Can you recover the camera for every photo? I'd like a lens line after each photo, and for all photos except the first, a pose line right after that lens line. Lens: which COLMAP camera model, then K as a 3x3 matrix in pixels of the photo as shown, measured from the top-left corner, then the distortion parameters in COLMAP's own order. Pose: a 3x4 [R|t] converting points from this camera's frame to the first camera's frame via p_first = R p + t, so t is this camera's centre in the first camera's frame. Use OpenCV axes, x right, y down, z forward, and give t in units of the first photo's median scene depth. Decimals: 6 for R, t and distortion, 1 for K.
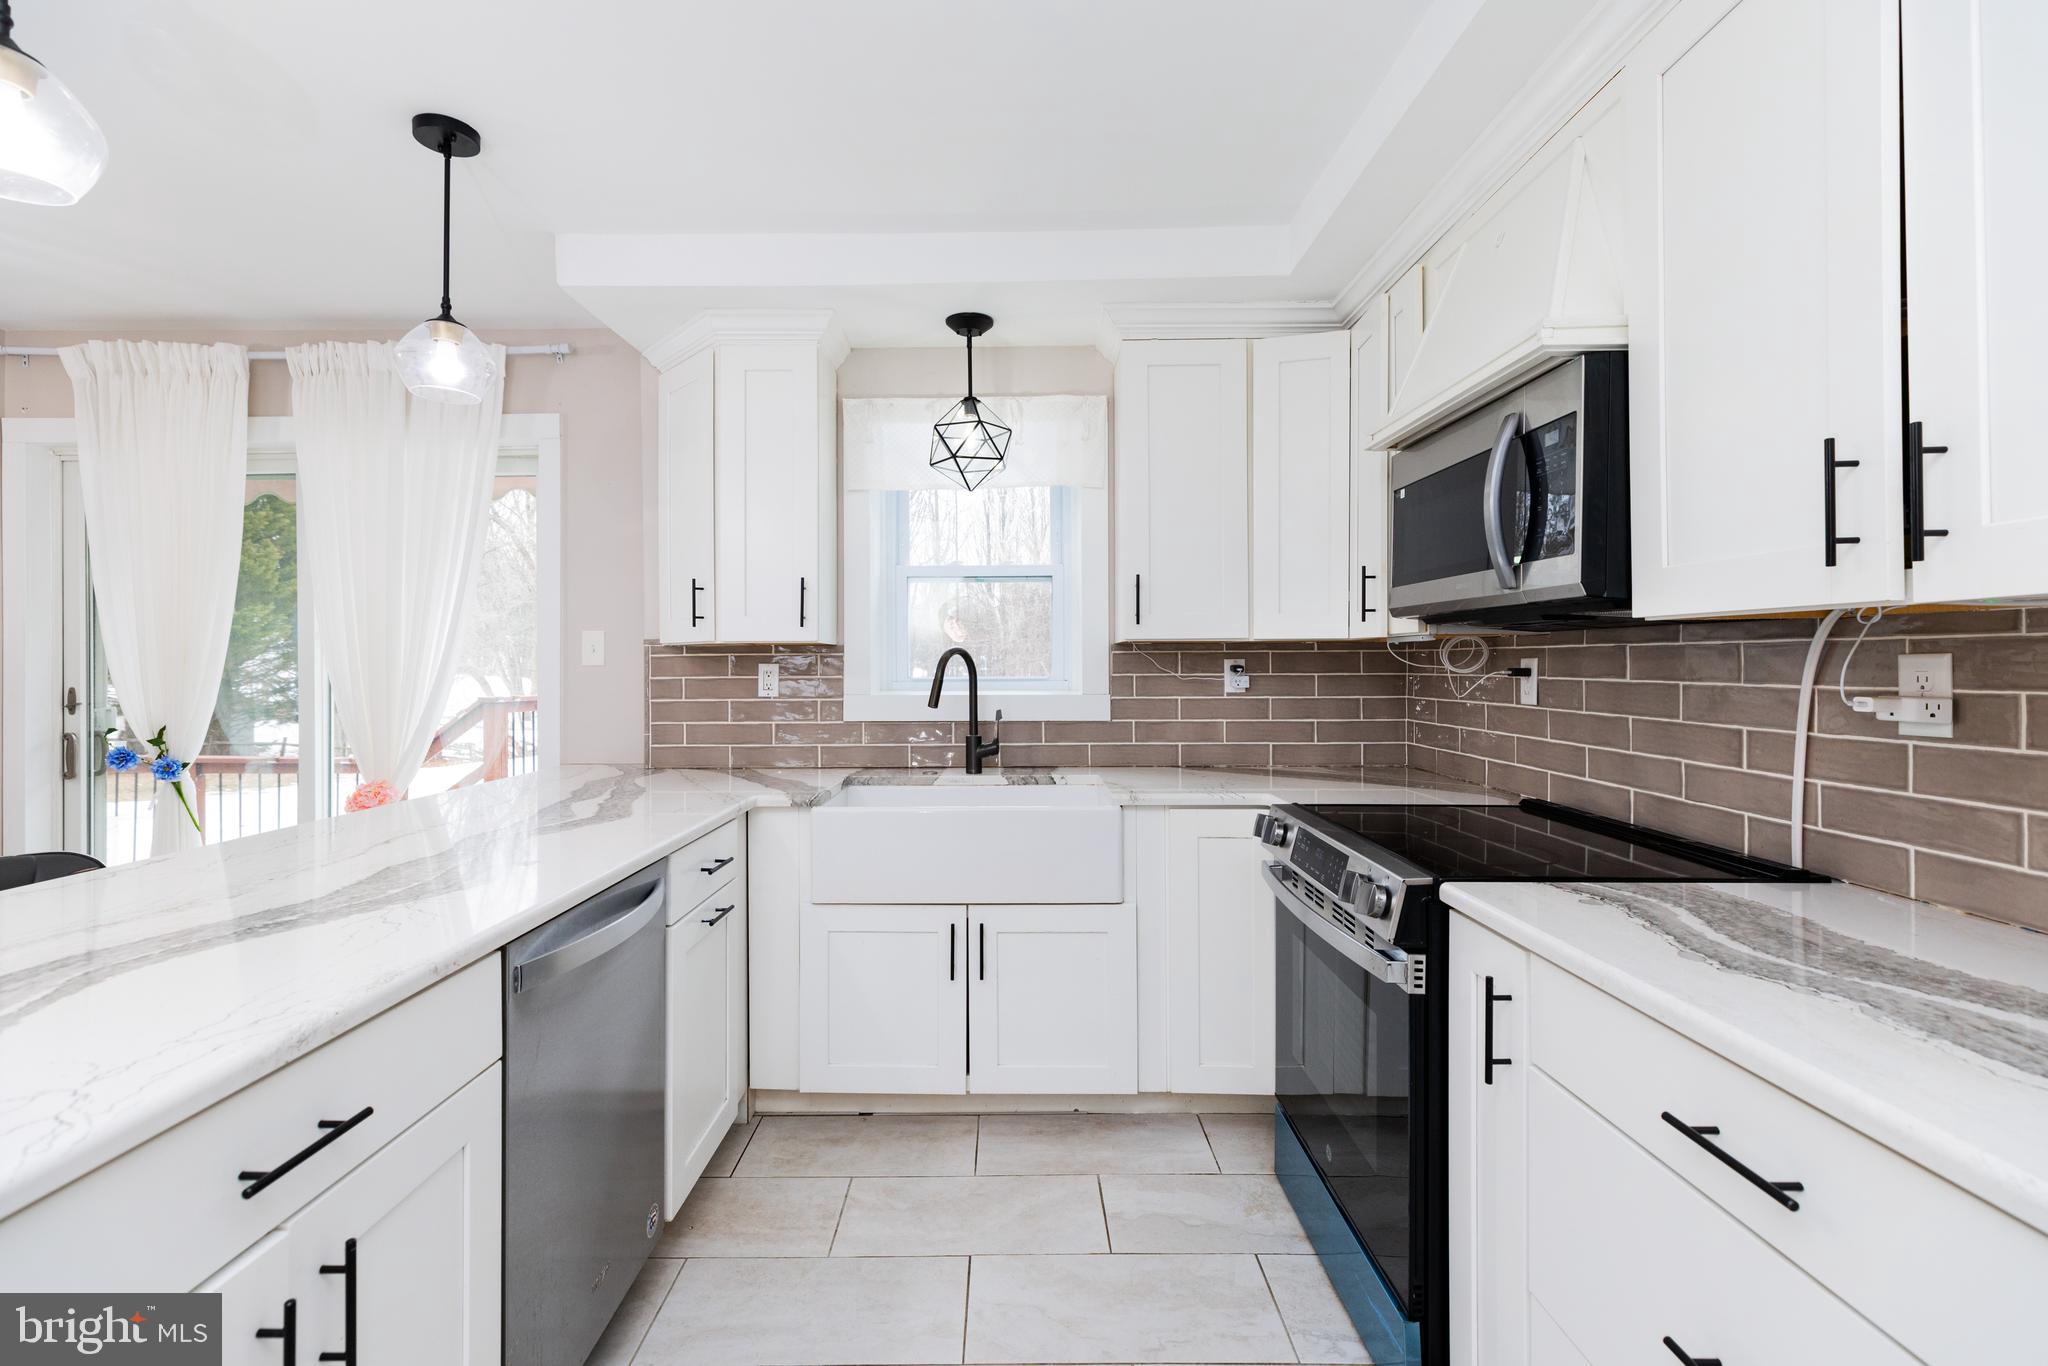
lens RADIAL K [[929.5, 0, 1035.0], [0, 929.5, 656.2], [0, 0, 1]] dist [0.003674, 0.000400]
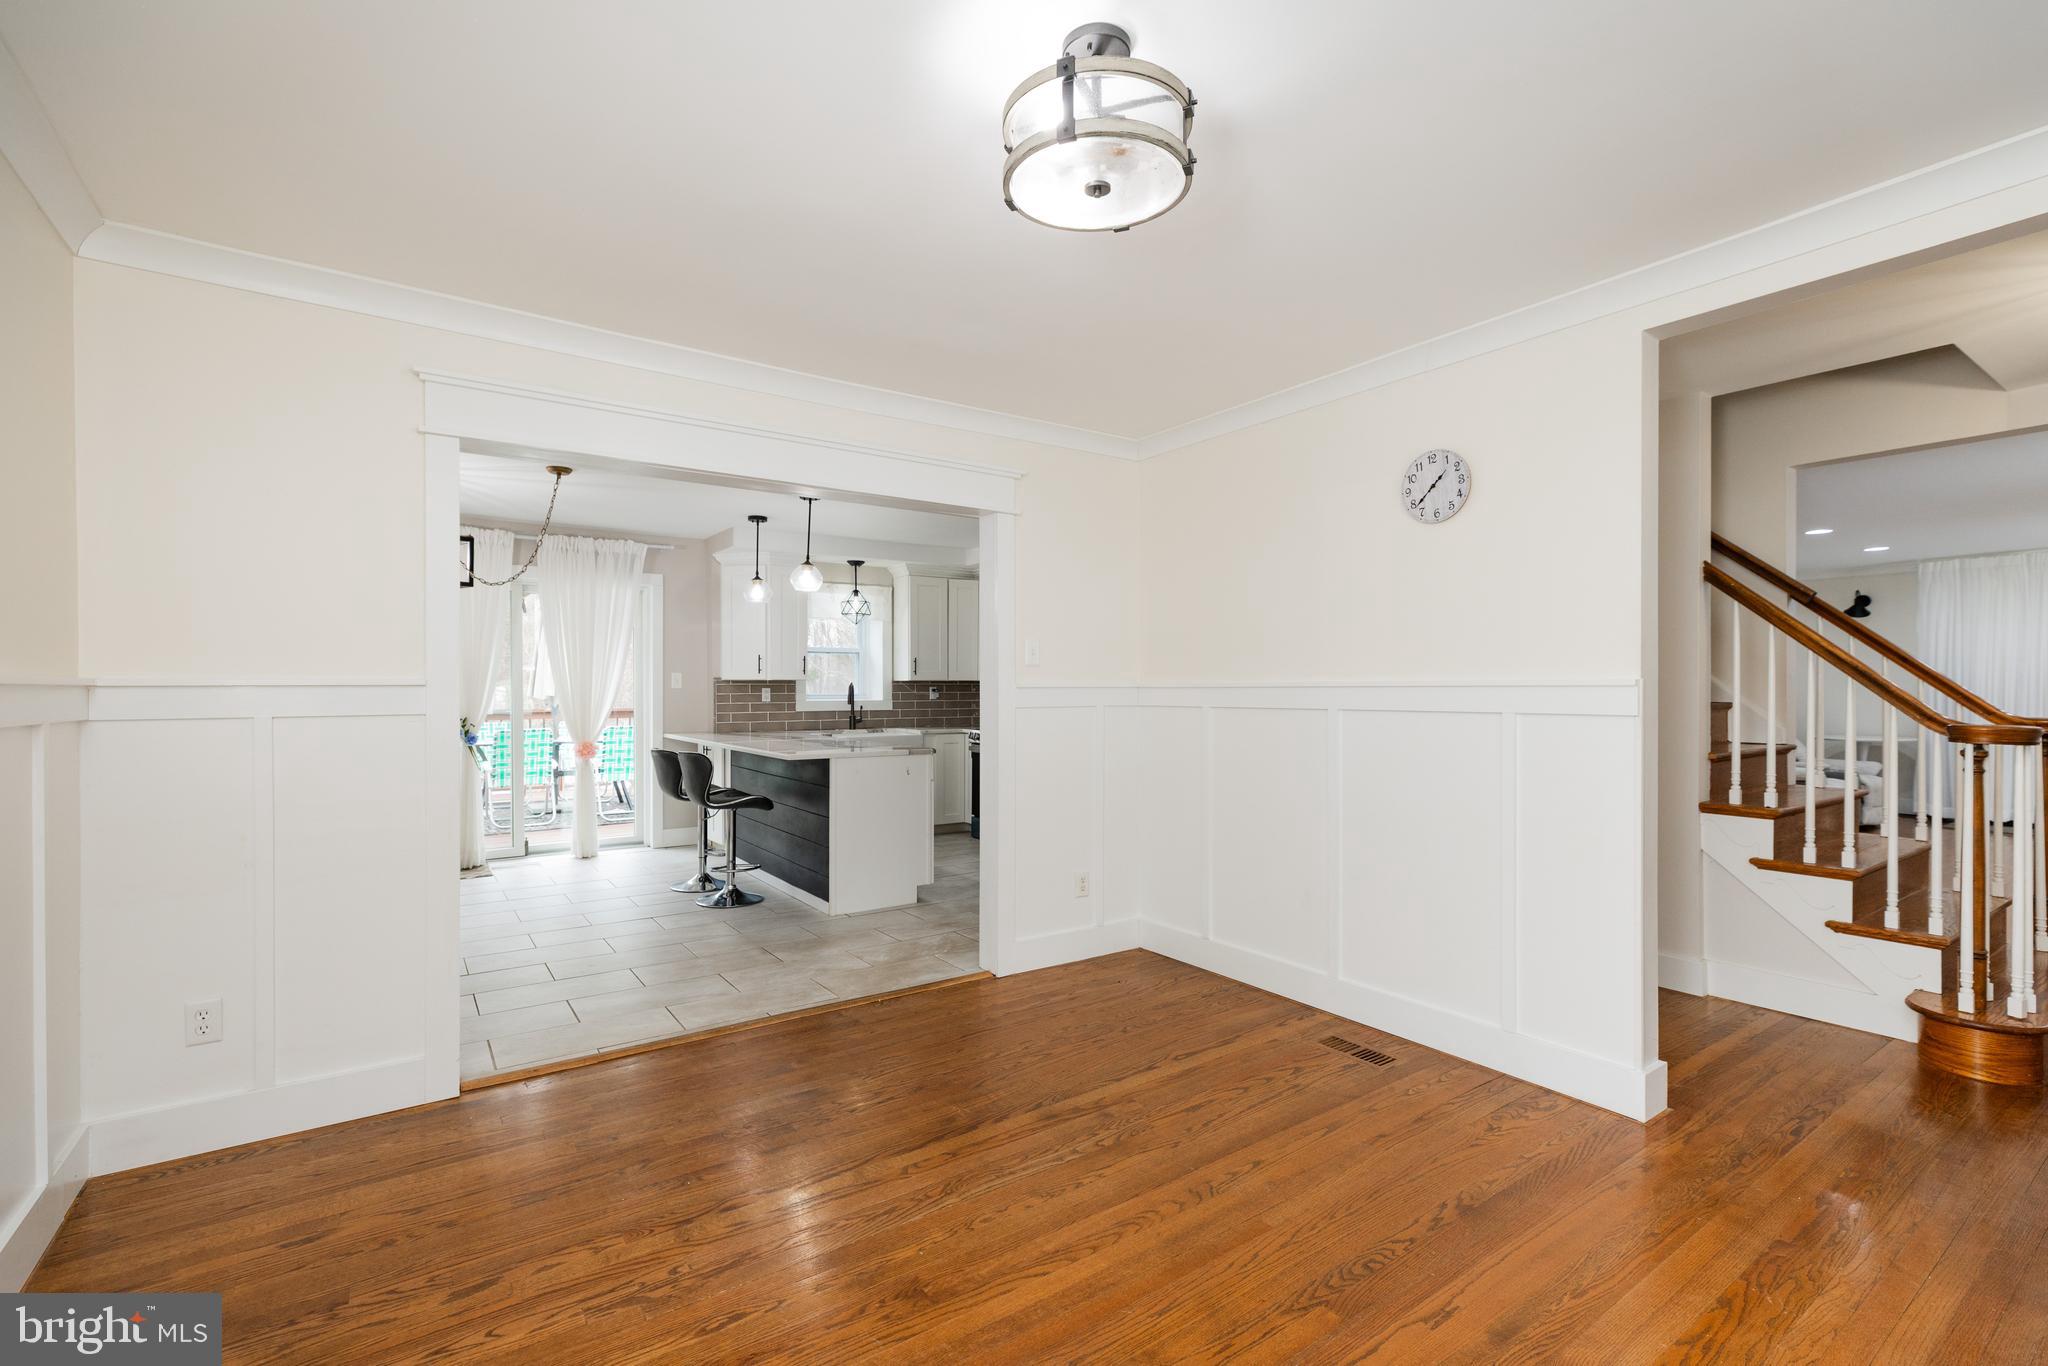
lens RADIAL K [[940.9, 0, 1024.0], [0, 940.9, 683.0], [0, 0, 1]] dist [0.004675, 0.000603]
pose [[0.801784, 0.006721, 0.597576, -1.314099], [-0.010140, 0.999946, 0.002359, -0.019255], [-0.597527, -0.007951, 0.801809, -1.487584]]
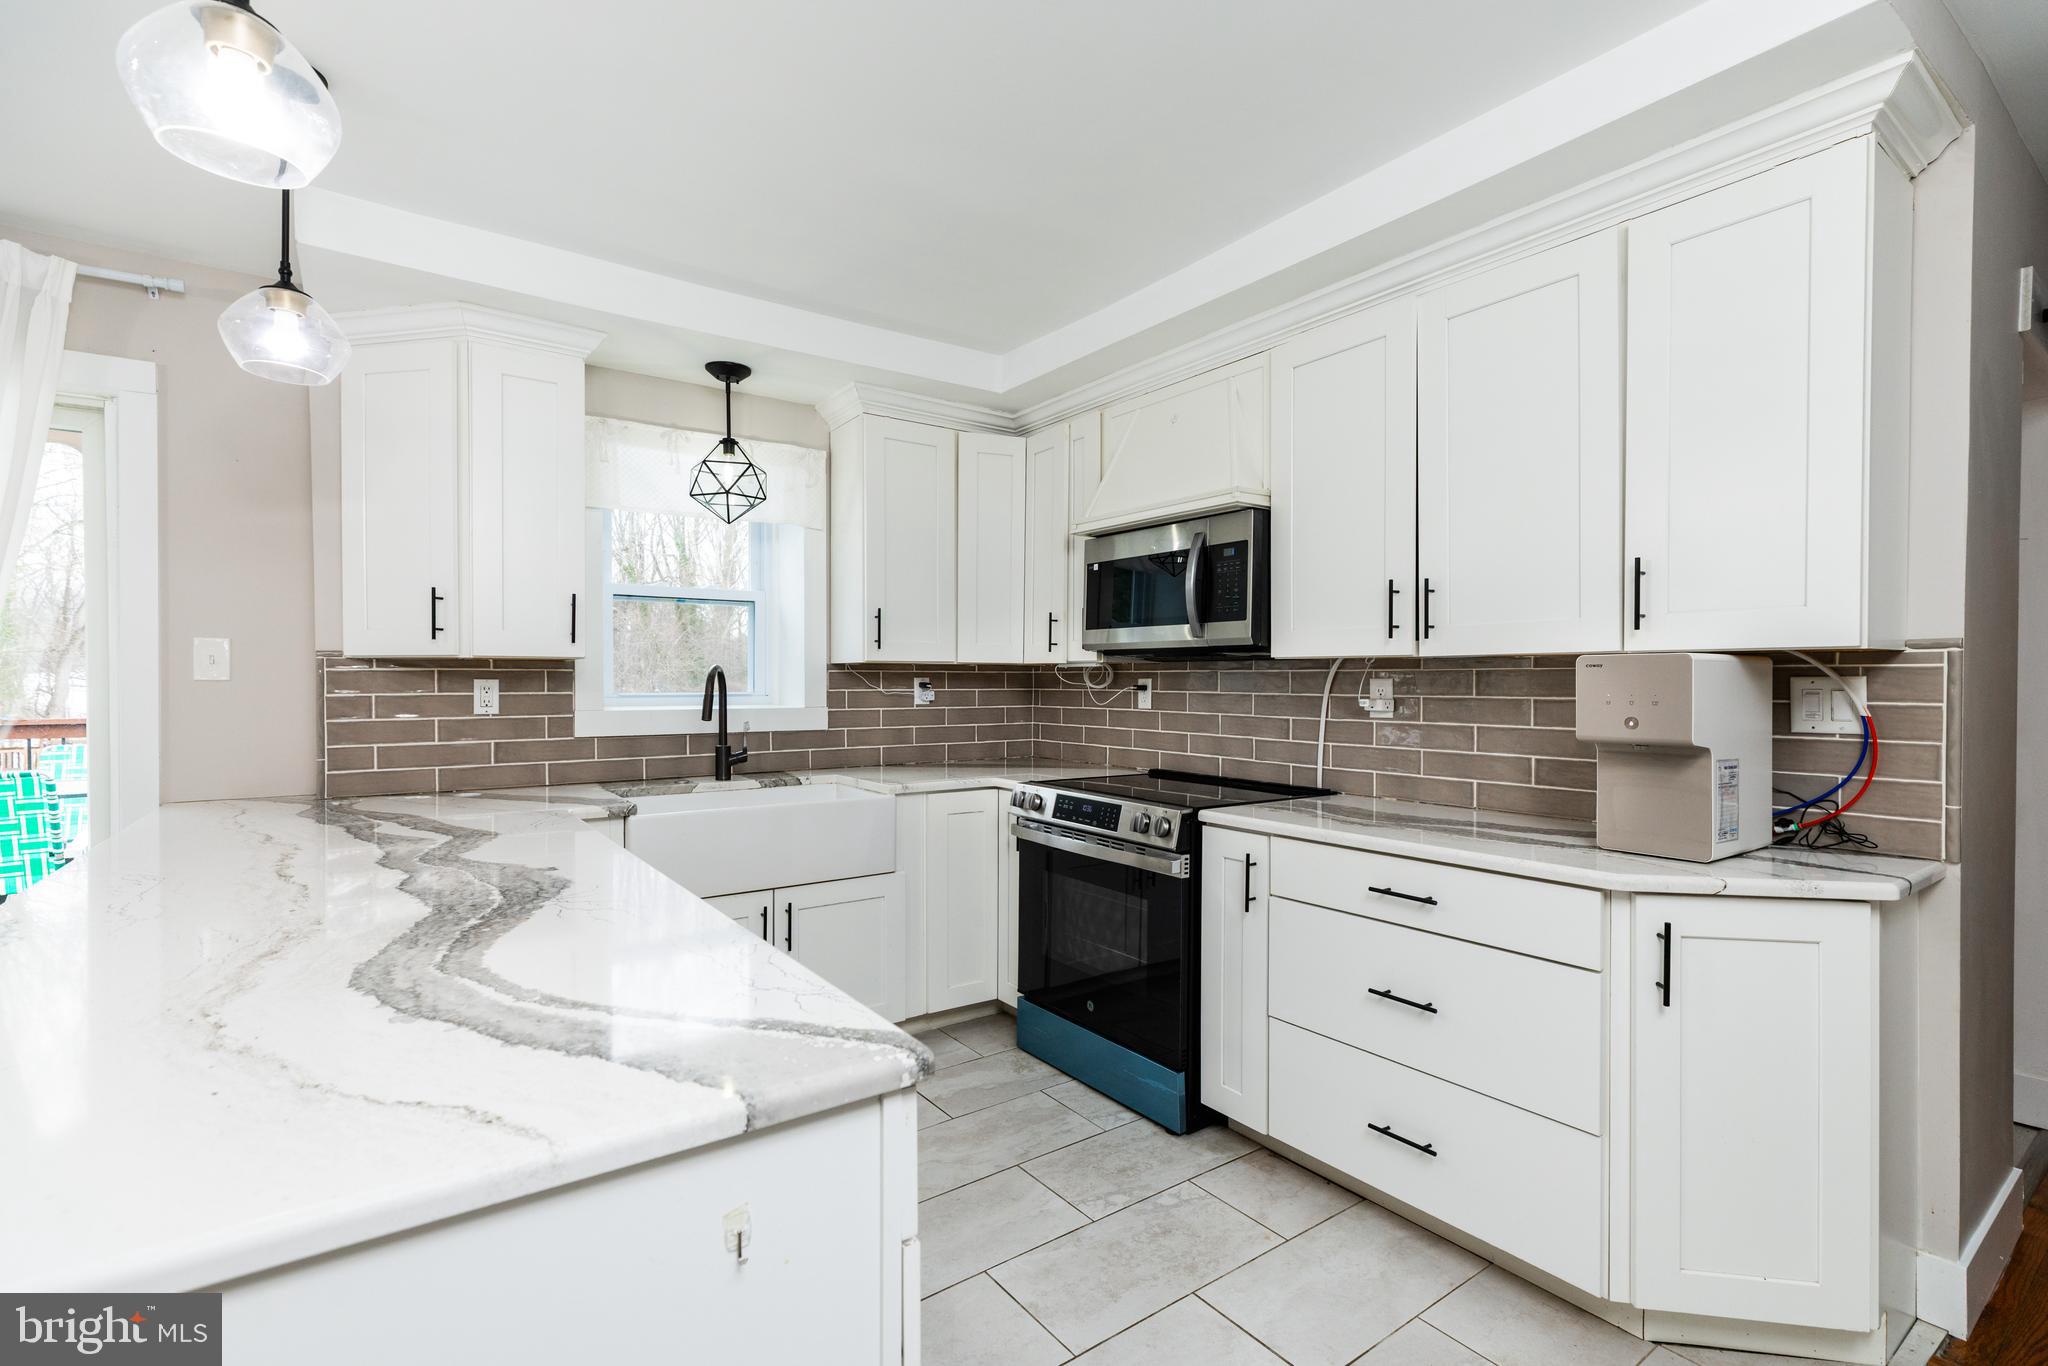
lens RADIAL K [[920.1, 0, 1027.5], [0, 920.1, 683.6], [0, 0, 1]] dist [0.003391, 0.000251]
pose [[0.805549, 0.002556, 0.592524, -0.429672], [-0.009214, 0.999924, 0.008214, -0.000344], [-0.592458, -0.012076, 0.805511, -0.089225]]
